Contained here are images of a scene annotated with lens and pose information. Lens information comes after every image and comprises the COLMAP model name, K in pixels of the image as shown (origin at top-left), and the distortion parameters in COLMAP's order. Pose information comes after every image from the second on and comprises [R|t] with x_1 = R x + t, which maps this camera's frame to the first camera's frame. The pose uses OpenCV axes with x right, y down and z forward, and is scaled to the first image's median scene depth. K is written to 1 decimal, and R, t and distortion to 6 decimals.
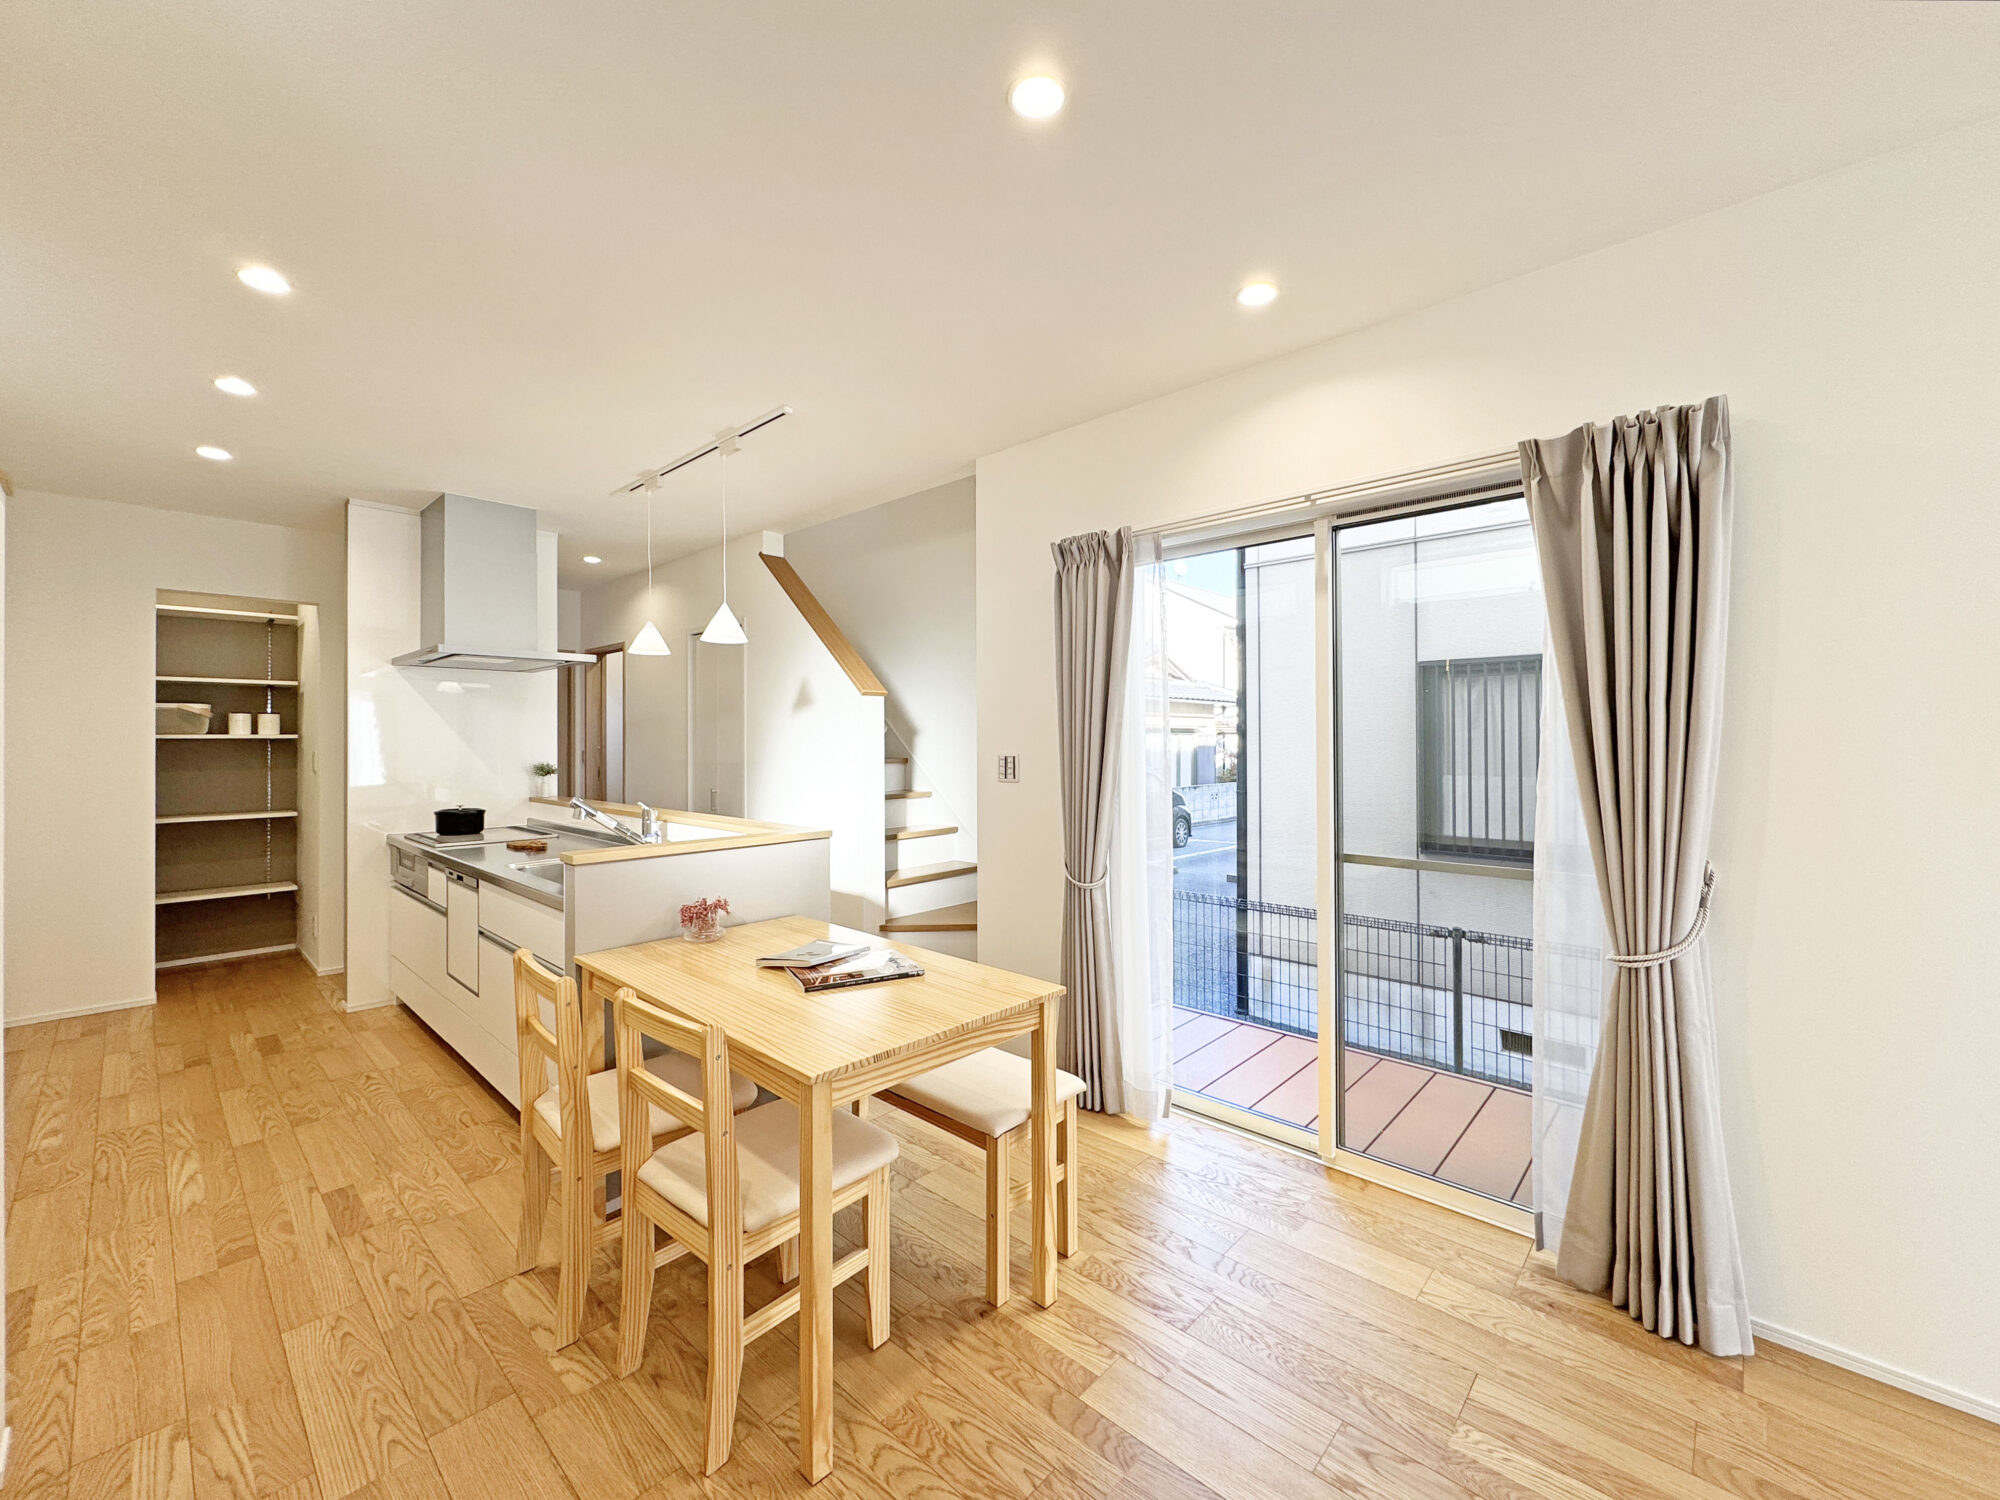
lens RADIAL K [[814.3, 0, 1003.5], [0, 814.3, 747.0], [0, 0, 1]] dist [0.002262, 0.000014]
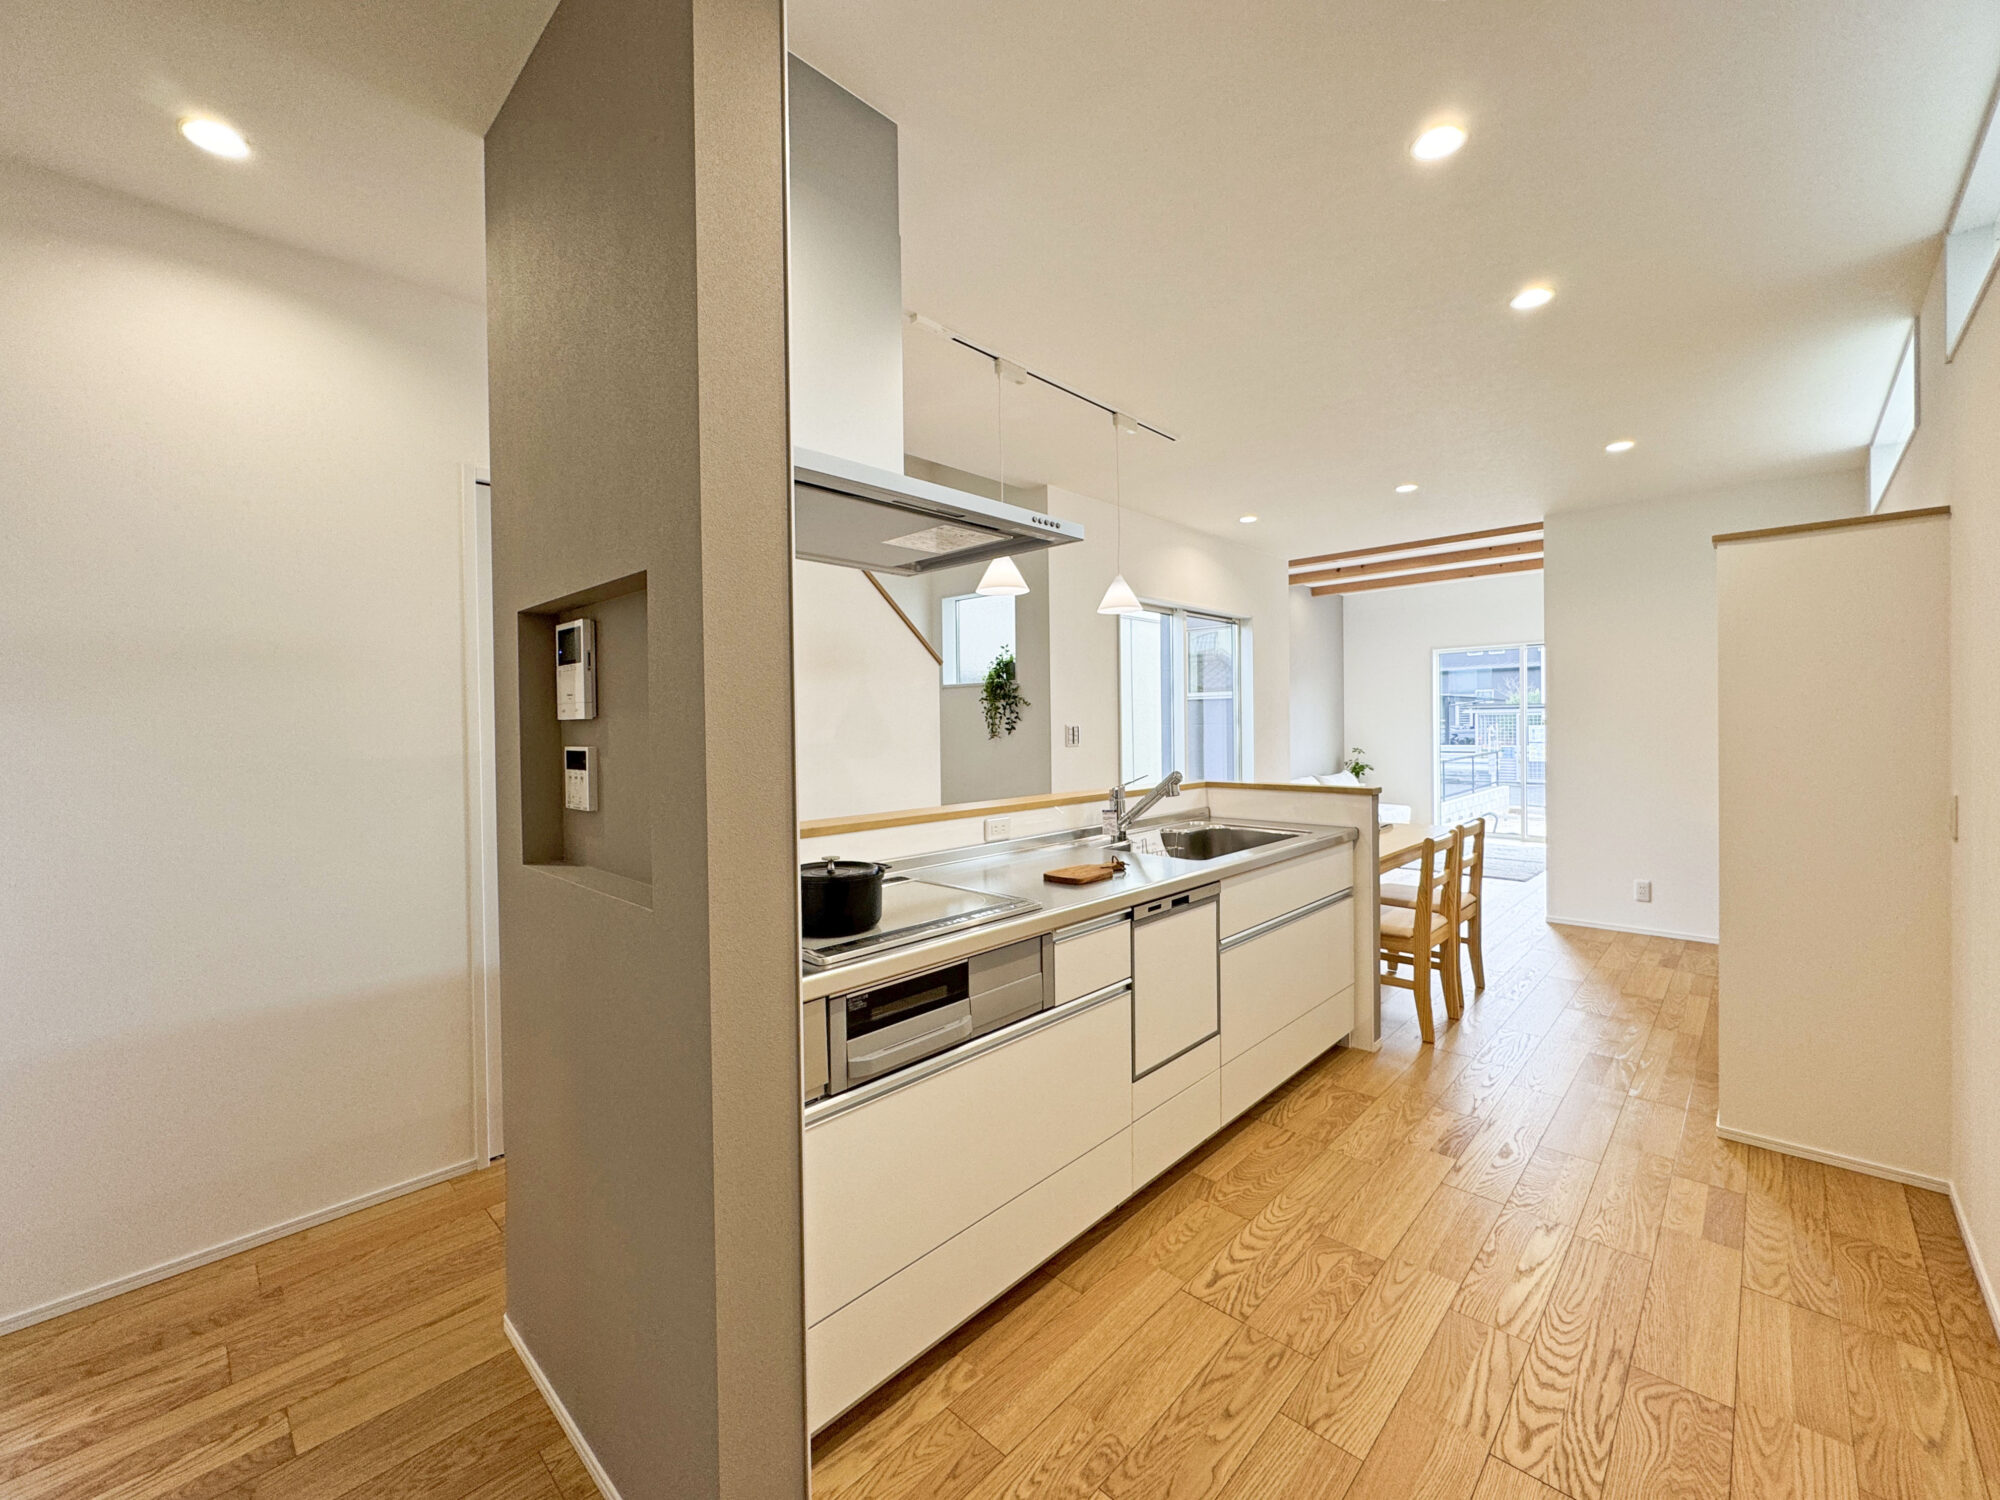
lens RADIAL K [[814.3, 0, 997.2], [0, 814.3, 740.6], [0, 0, 1]] dist [0.002262, 0.000014]
pose [[0.005770, -0.012227, 0.999909, -1.478375], [0.014357, 0.999823, 0.012143, 0.017691], [-0.999880, 0.014286, 0.005945, 1.254559]]
